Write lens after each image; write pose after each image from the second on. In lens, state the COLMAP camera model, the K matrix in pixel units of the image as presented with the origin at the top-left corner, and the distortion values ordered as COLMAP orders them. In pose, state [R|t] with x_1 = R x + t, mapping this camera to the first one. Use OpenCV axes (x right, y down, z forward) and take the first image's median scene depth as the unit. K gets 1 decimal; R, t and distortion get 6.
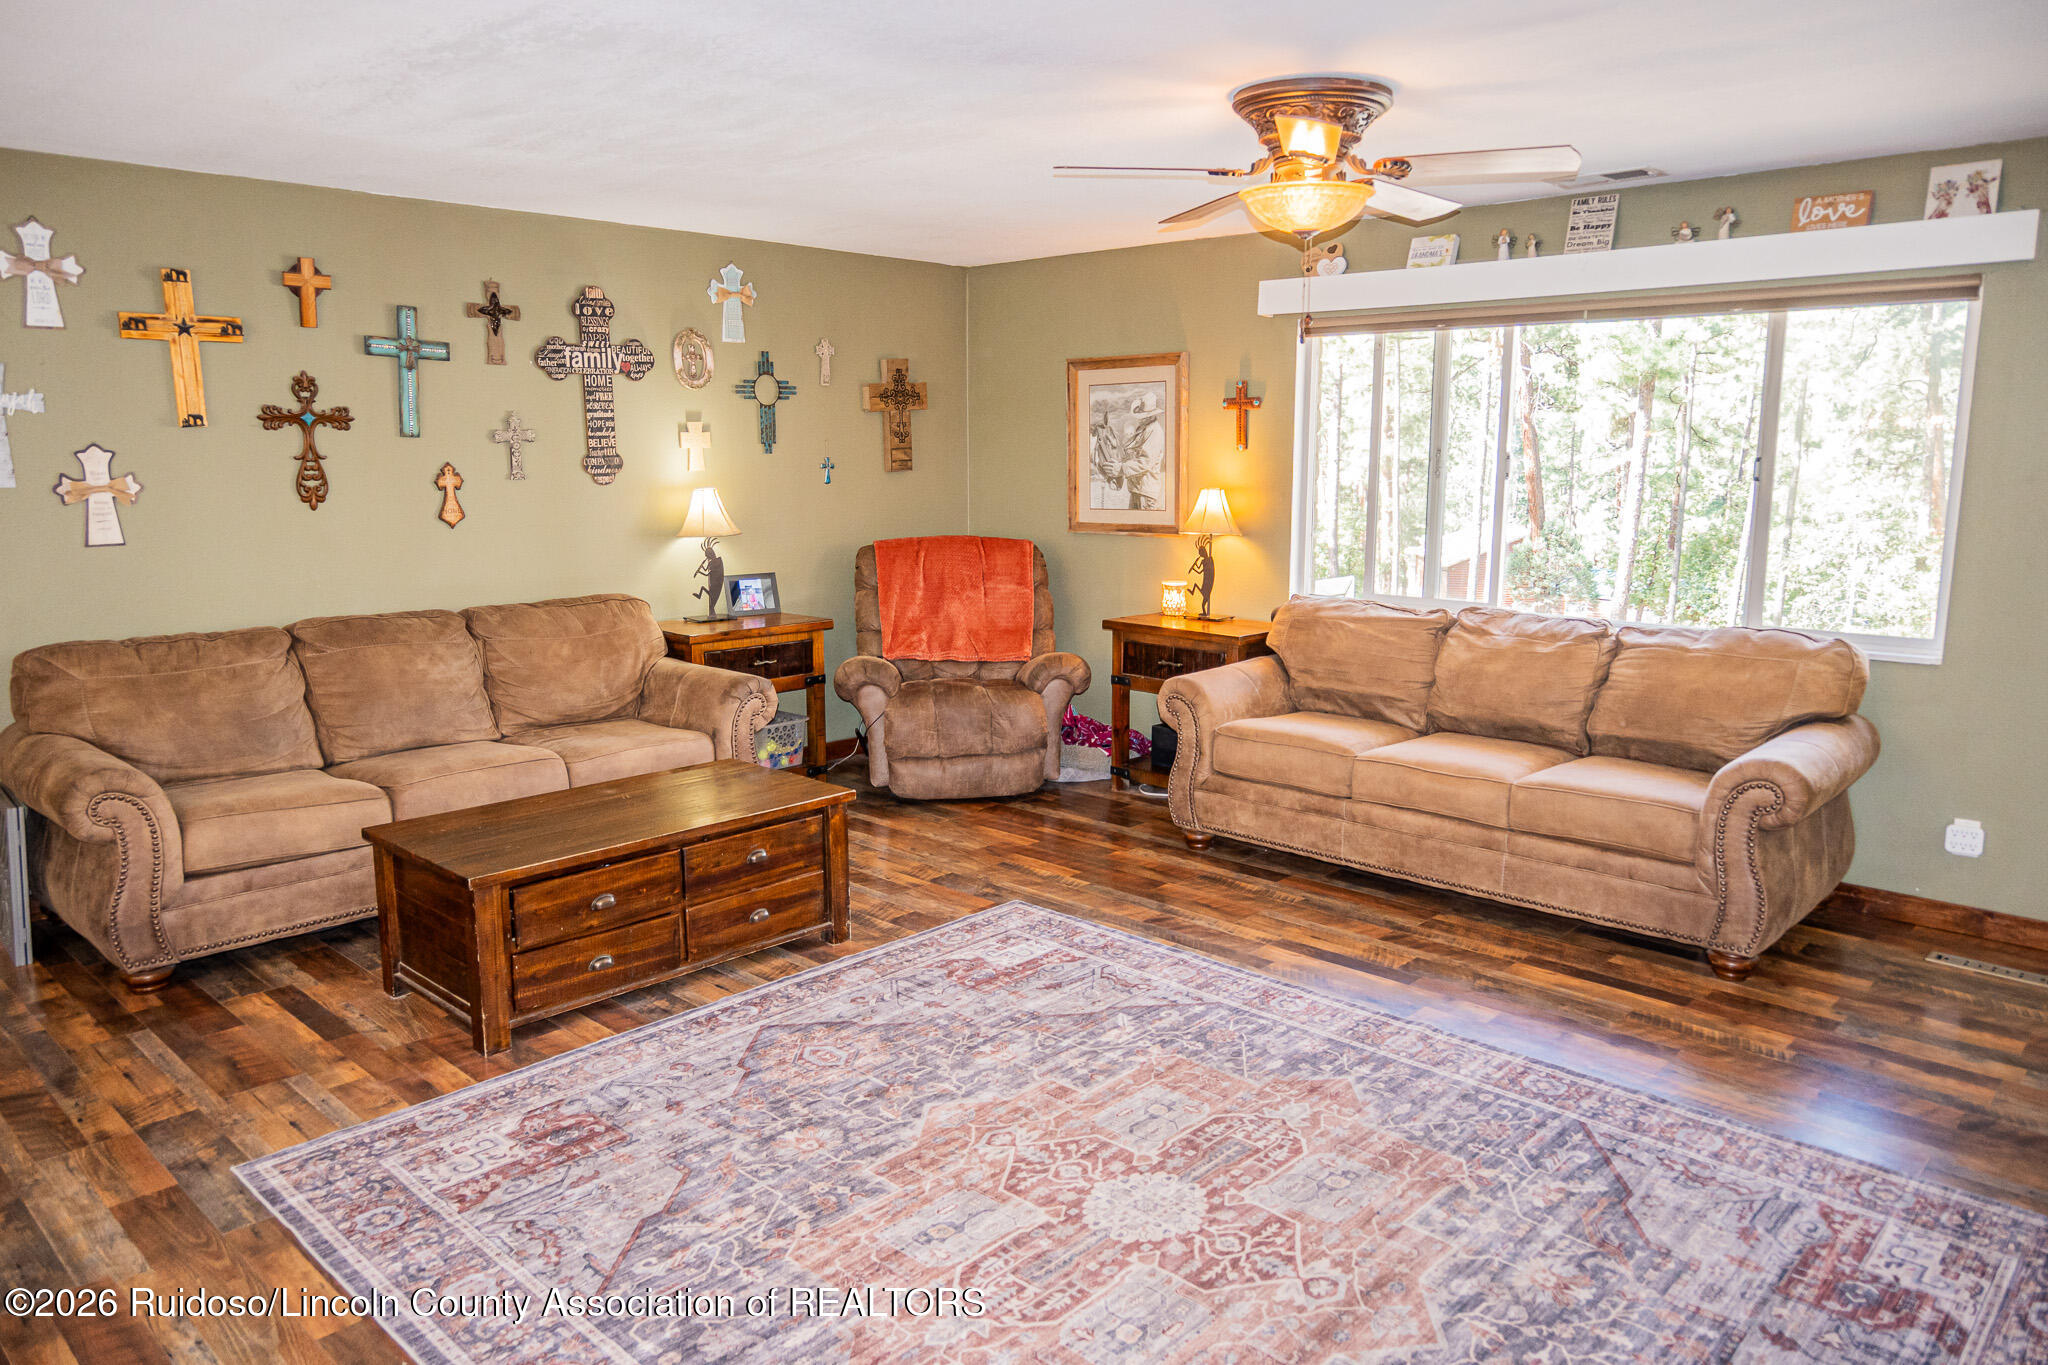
lens RADIAL K [[1401.9, 0, 1021.4], [0, 1401.9, 678.6], [0, 0, 1]] dist [0.002120, -0.001150]
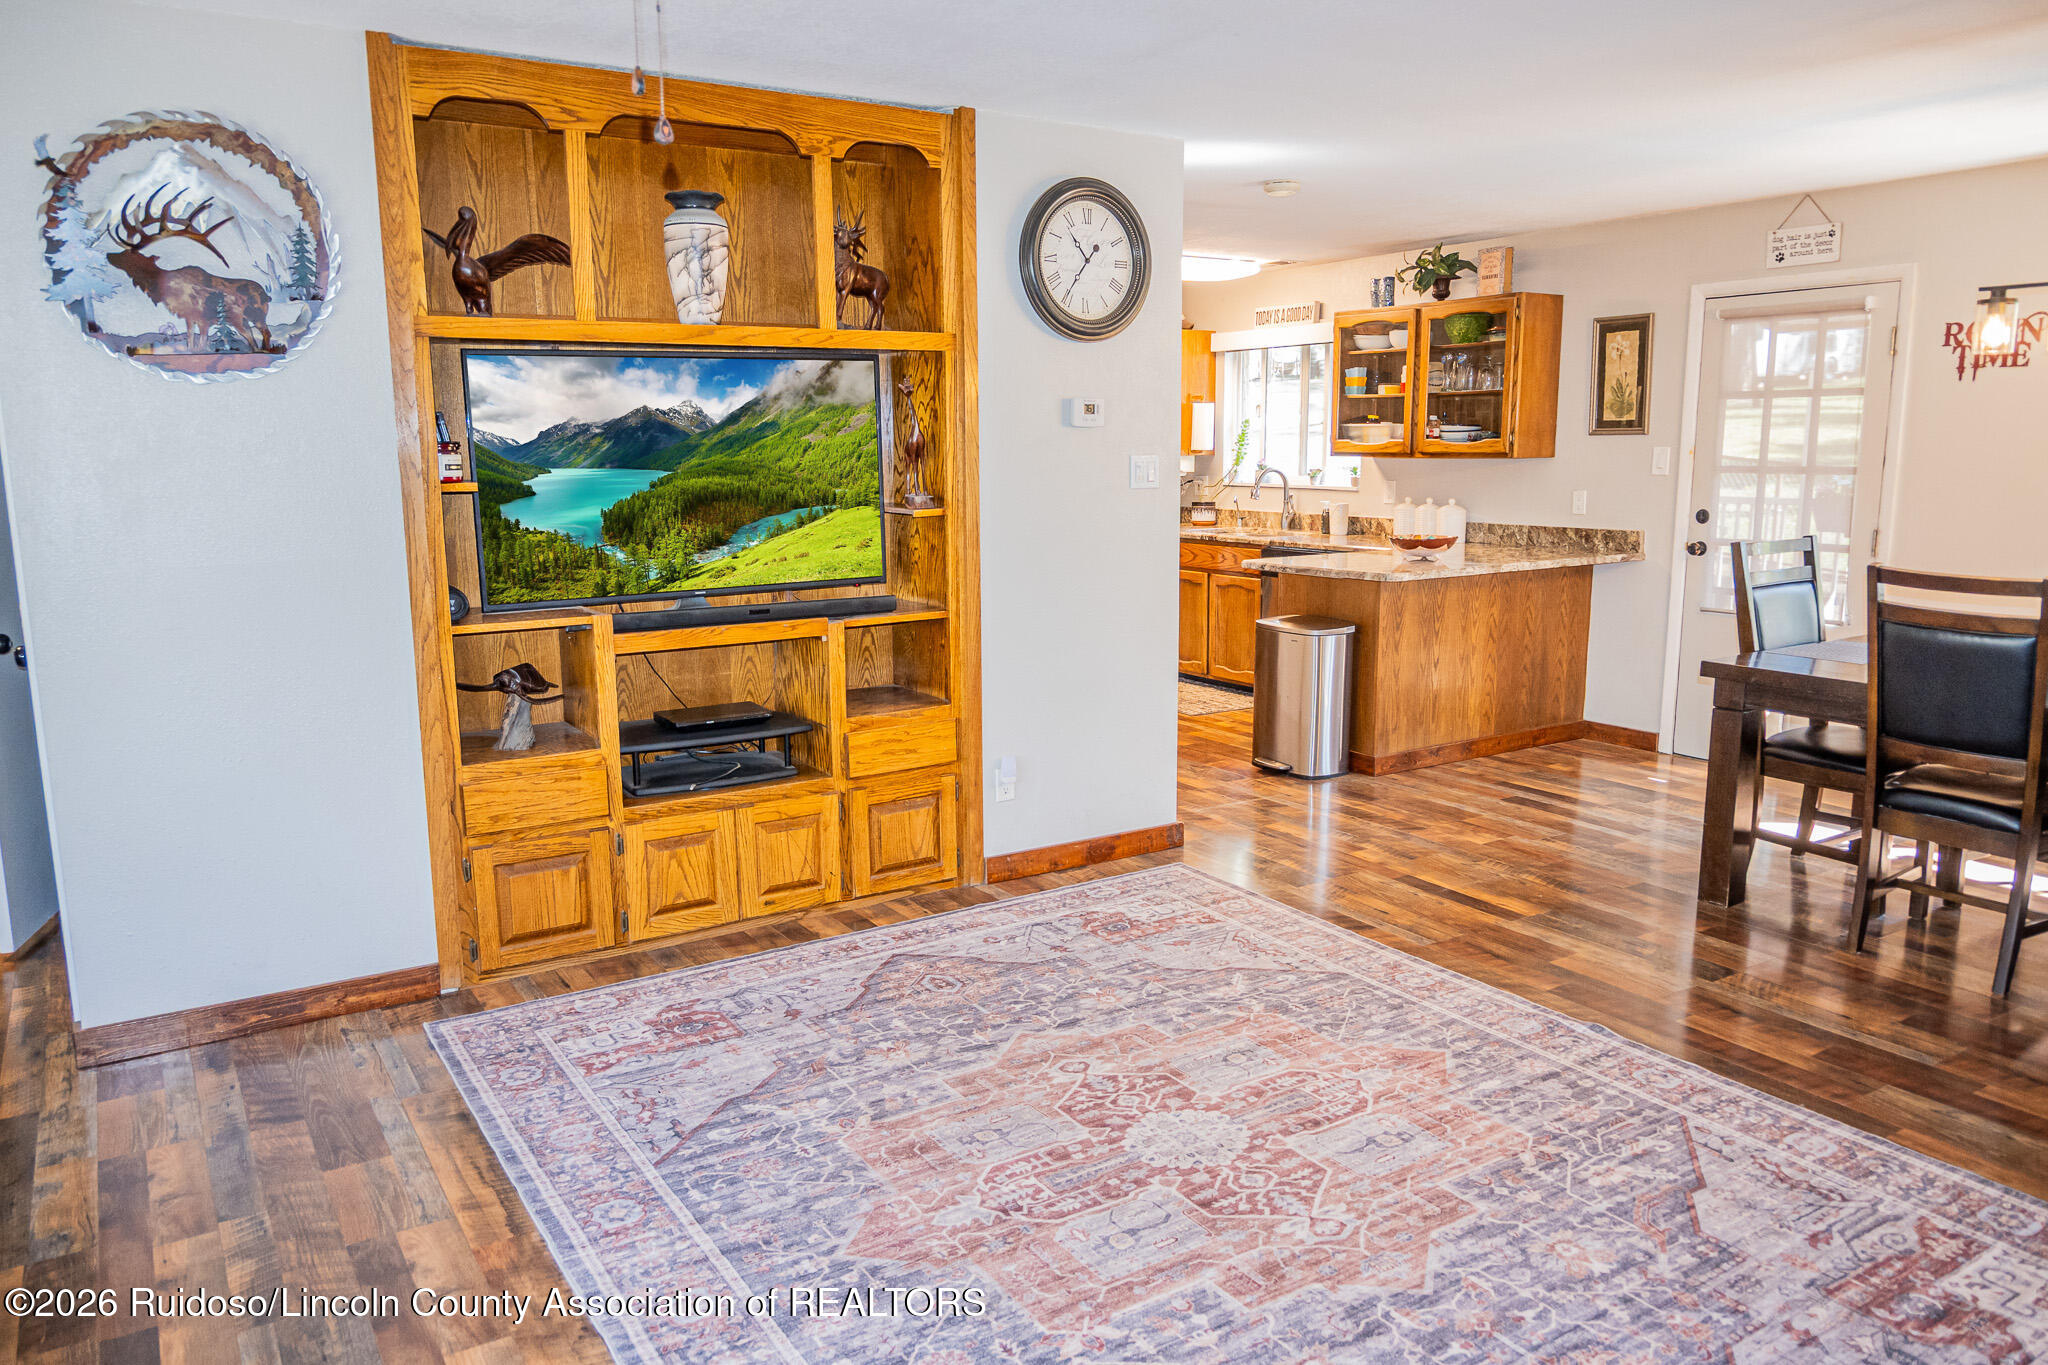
lens RADIAL K [[1446.2, 0, 1017.7], [0, 1446.2, 679.4], [0, 0, 1]] dist [-0.000207, -0.004323]
pose [[-0.971081, -0.033965, 0.236322, -0.018053], [0.044896, 0.946193, 0.320473, -0.170158], [-0.234491, 0.321815, -0.917305, 1.116750]]
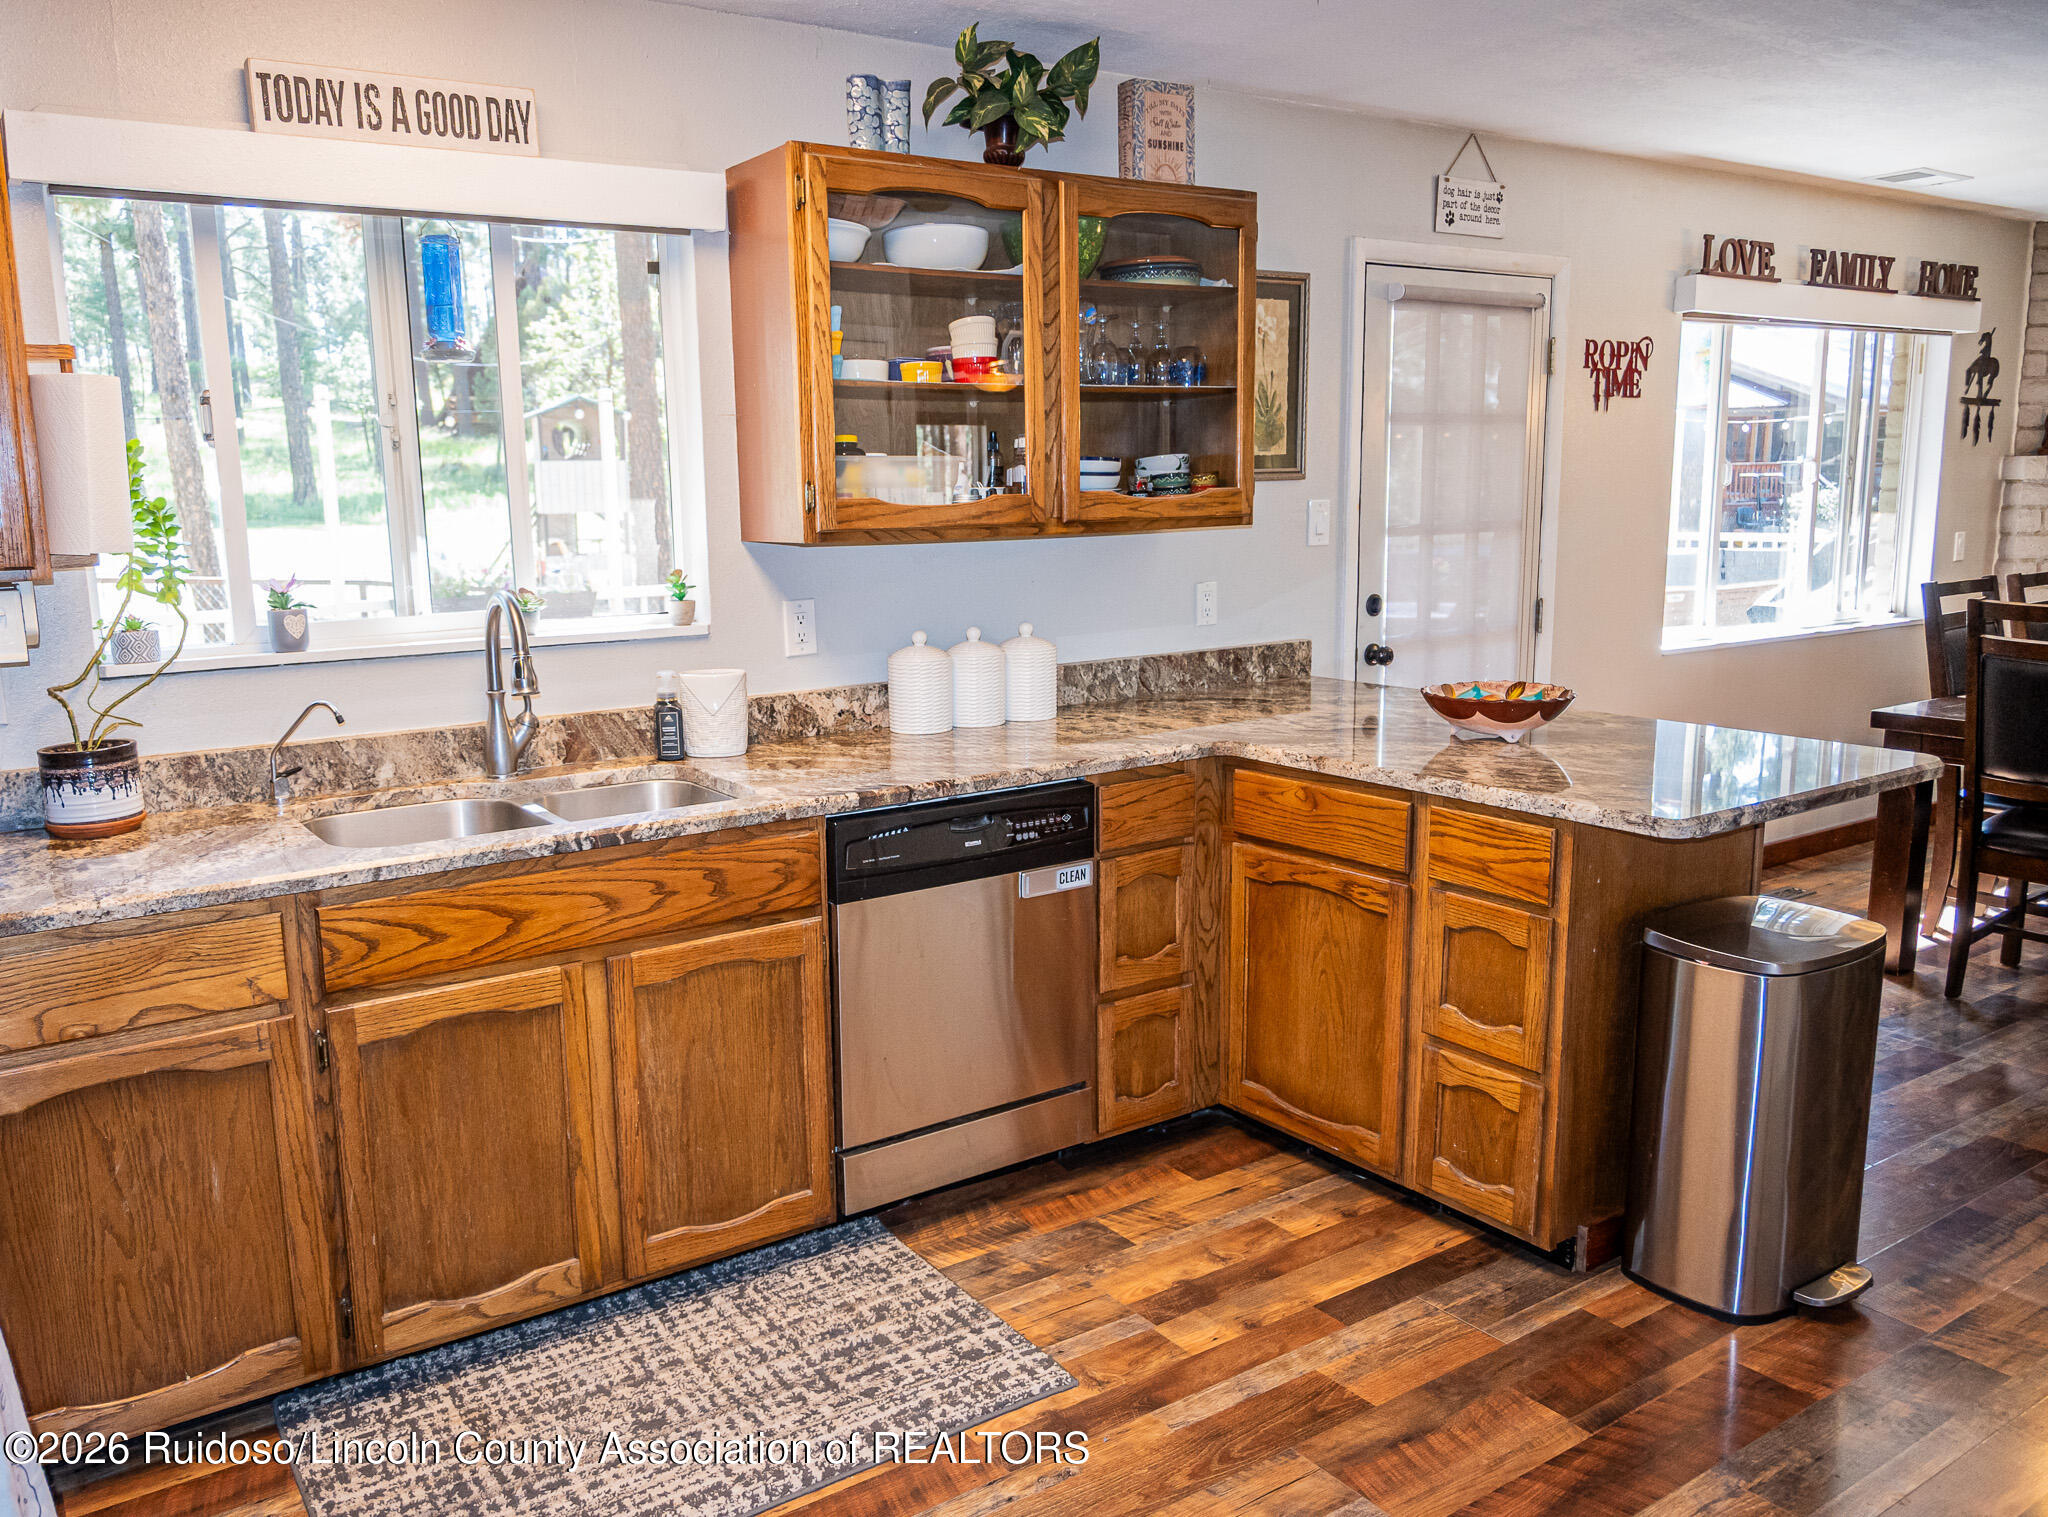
lens RADIAL K [[1539.3, 0, 922.0], [0, 1539.3, 753.3], [0, 0, 1]] dist [-0.003951, 0.000791]
pose [[-0.239173, 0.170388, -0.955910, 0.638576], [-0.141225, 0.967910, 0.207862, 0.073261], [0.960652, 0.184713, -0.207434, -0.339344]]
